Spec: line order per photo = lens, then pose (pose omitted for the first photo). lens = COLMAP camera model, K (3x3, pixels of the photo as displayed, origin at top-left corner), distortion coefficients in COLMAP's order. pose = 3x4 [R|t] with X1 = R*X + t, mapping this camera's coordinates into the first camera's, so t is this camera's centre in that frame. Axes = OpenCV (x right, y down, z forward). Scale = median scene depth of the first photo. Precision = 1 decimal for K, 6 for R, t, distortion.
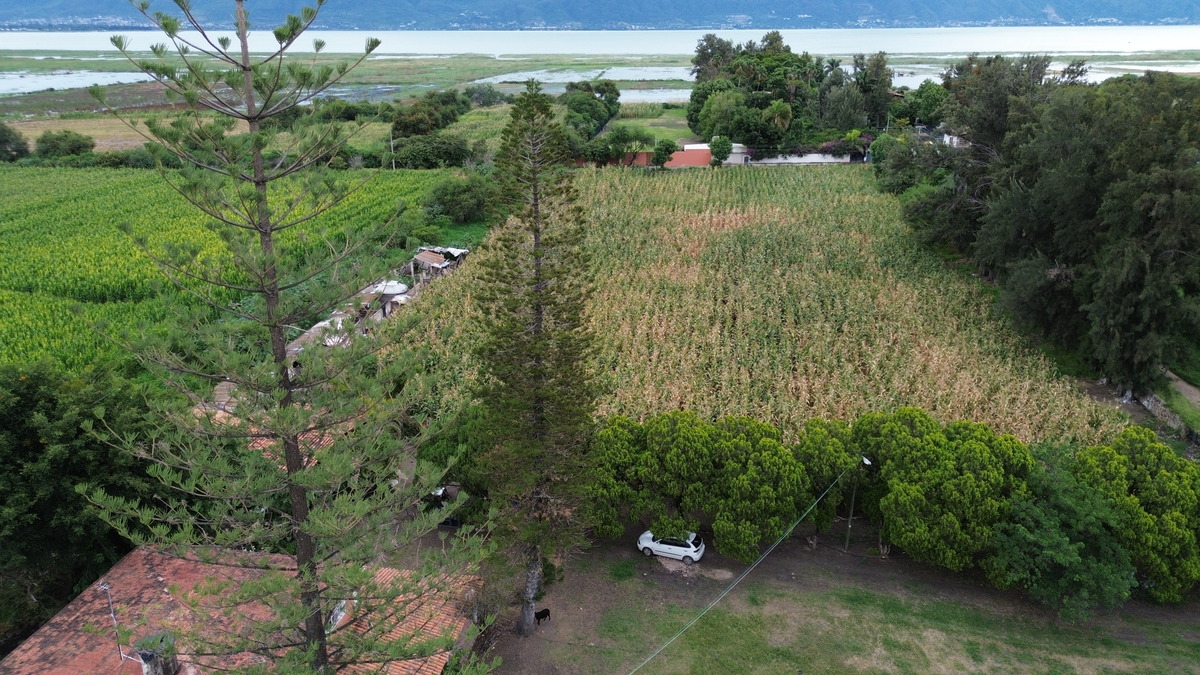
lens RADIAL K [[848.4, 0, 598.9], [0, 848.4, 336.3], [0, 0, 1]] dist [0.075395, -0.070122]
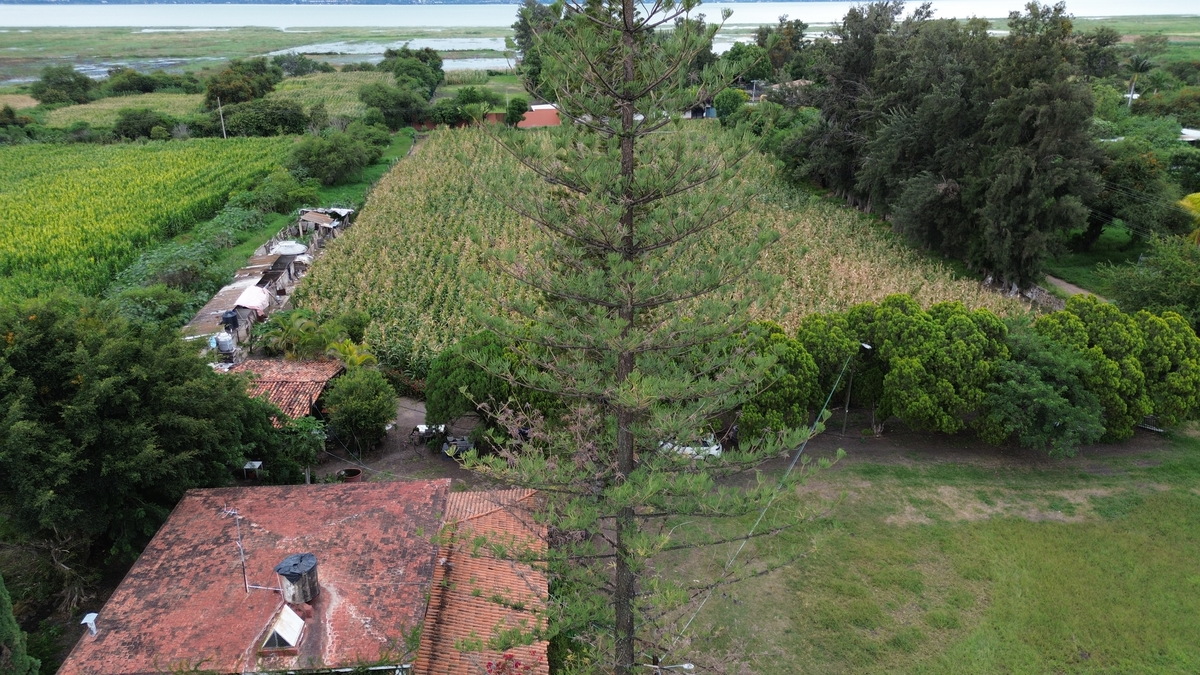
lens RADIAL K [[851.9, 0, 599.0], [0, 851.9, 332.9], [0, 0, 1]] dist [0.067845, -0.058274]
pose [[0.973134, -0.085962, 0.213591, -0.162830], [0.081491, 0.996232, 0.029665, 0.046180], [-0.215336, -0.011462, 0.976473, 0.009574]]
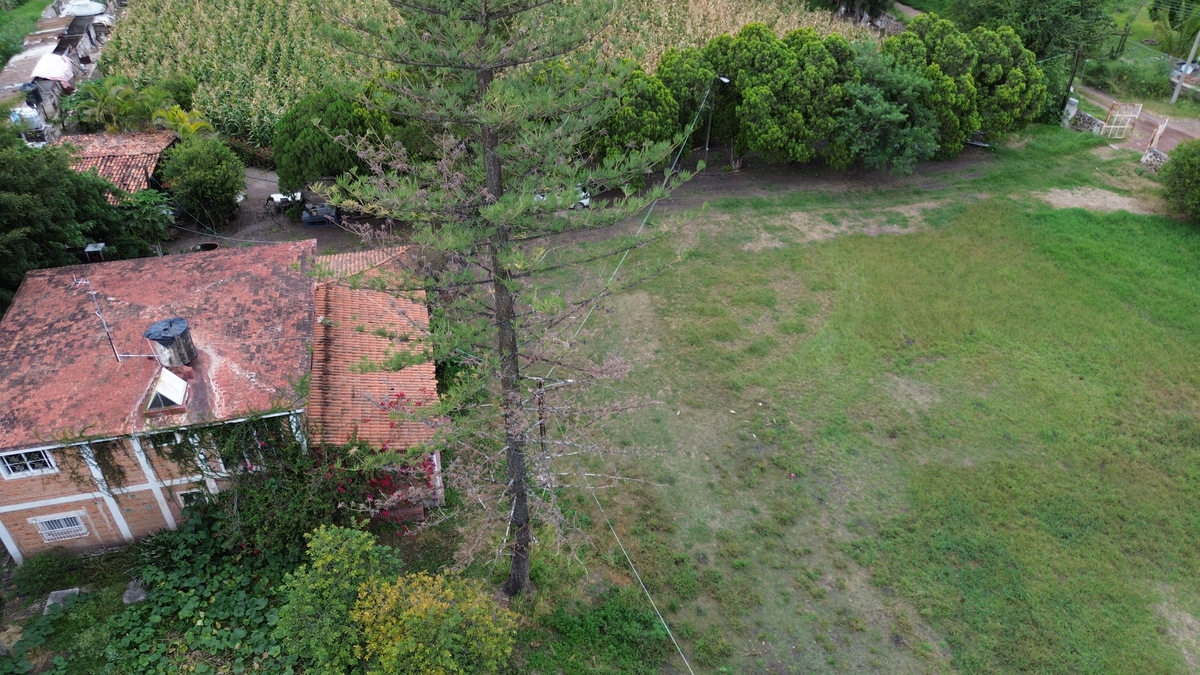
lens RADIAL K [[852.2, 0, 598.6], [0, 852.2, 336.0], [0, 0, 1]] dist [0.067229, -0.061816]
pose [[0.919903, -0.234589, 0.314240, -0.166655], [0.133940, 0.941102, 0.310464, 0.061067], [-0.368563, -0.243508, 0.897143, 0.002317]]
